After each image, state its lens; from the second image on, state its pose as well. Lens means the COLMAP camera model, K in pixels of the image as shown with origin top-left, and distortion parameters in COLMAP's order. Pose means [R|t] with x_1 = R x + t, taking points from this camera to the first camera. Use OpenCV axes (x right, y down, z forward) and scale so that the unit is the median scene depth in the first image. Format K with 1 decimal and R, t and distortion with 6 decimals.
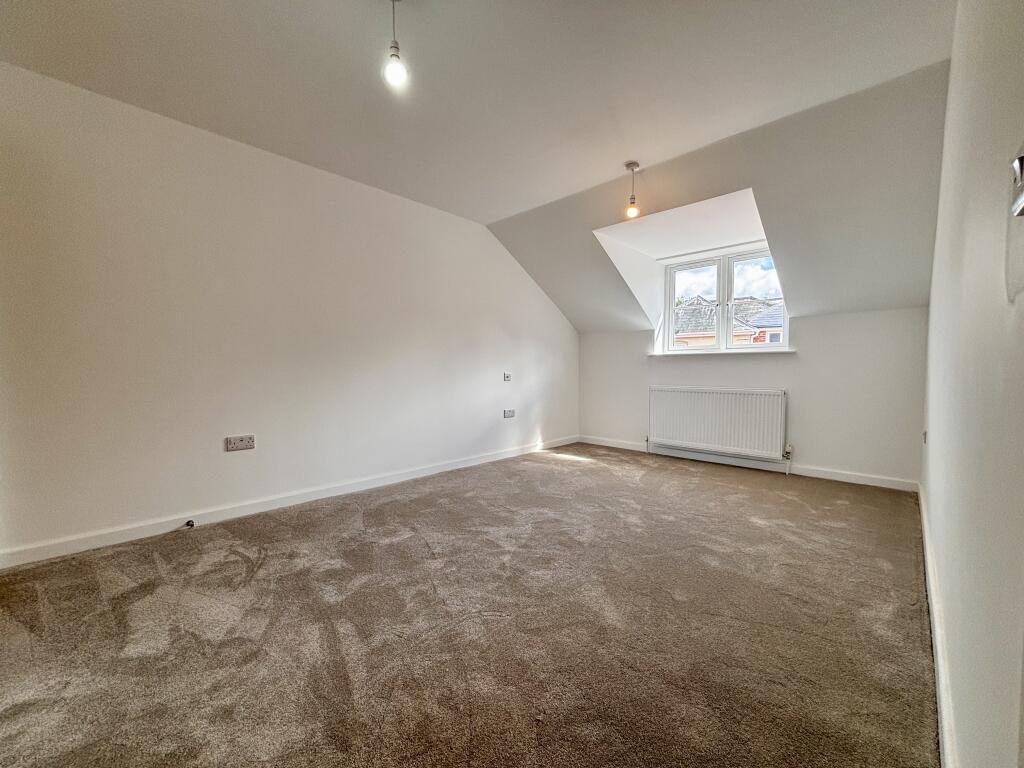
lens RADIAL K [[412.2, 0, 509.9], [0, 412.2, 384.1], [0, 0, 1]] dist [0.009049, -0.000747]
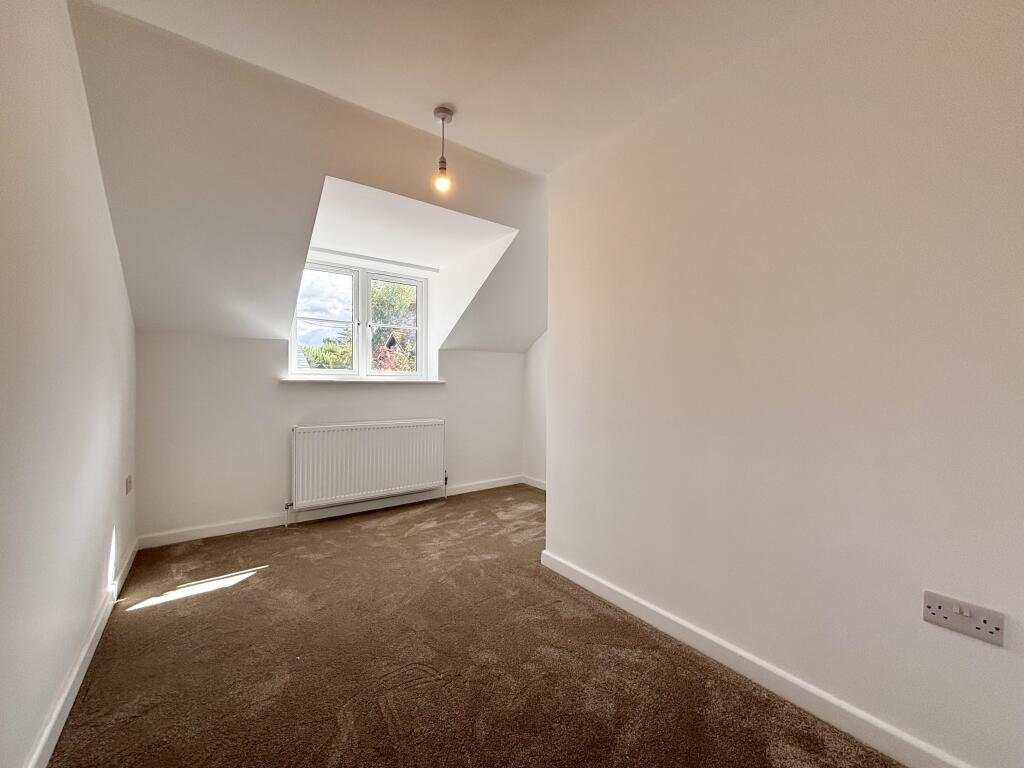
lens RADIAL K [[412.2, 0, 509.9], [0, 412.2, 384.1], [0, 0, 1]] dist [0.009049, -0.000747]
pose [[0.160349, 0.011818, 0.986990, -0.341704], [0.038665, 0.999086, -0.018244, -0.046664], [-0.986303, 0.041087, 0.159745, 0.646154]]
